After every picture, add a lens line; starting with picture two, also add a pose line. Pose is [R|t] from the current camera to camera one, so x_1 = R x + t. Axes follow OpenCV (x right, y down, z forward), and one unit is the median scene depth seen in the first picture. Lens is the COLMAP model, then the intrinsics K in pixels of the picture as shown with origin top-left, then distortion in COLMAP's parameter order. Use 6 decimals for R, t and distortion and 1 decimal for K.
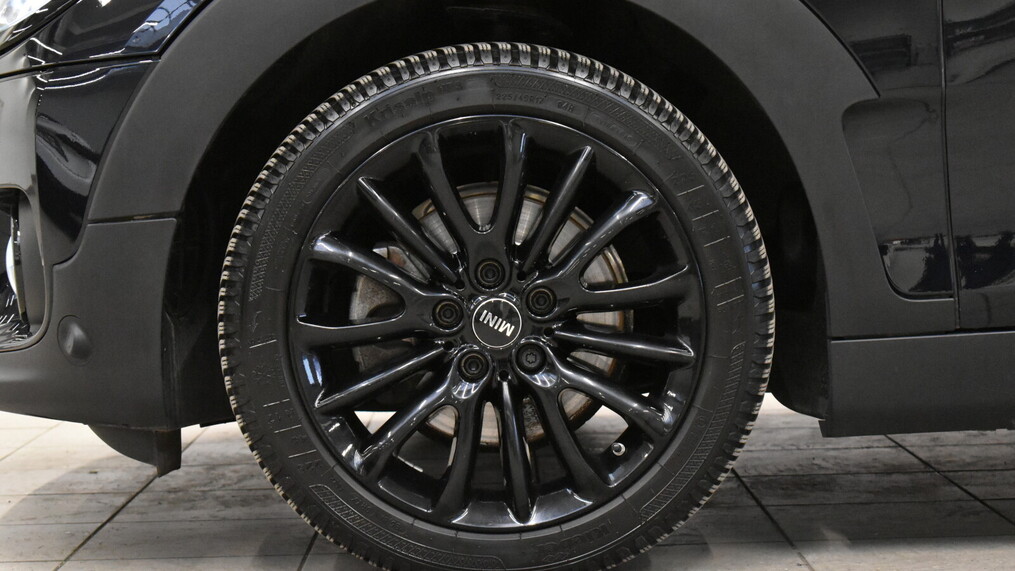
lens RADIAL K [[2420.9, 0, 508.0], [0, 2420.9, 286.6], [0, 0, 1]] dist [0.042673, 0.000000]
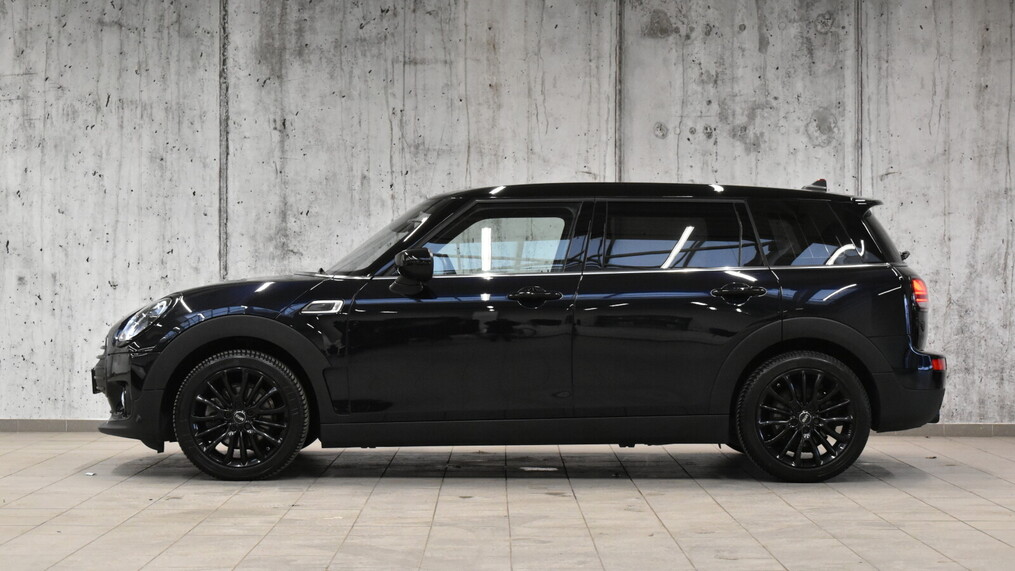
lens RADIAL K [[2120.6, 0, 507.4], [0, 2120.6, 284.2], [0, 0, 1]] dist [0.050552, 0.000000]
pose [[0.999517, 0.026608, -0.016031, 0.503851], [-0.027437, 0.998166, -0.053956, -0.029279], [0.014566, 0.054370, 0.998415, -2.627354]]
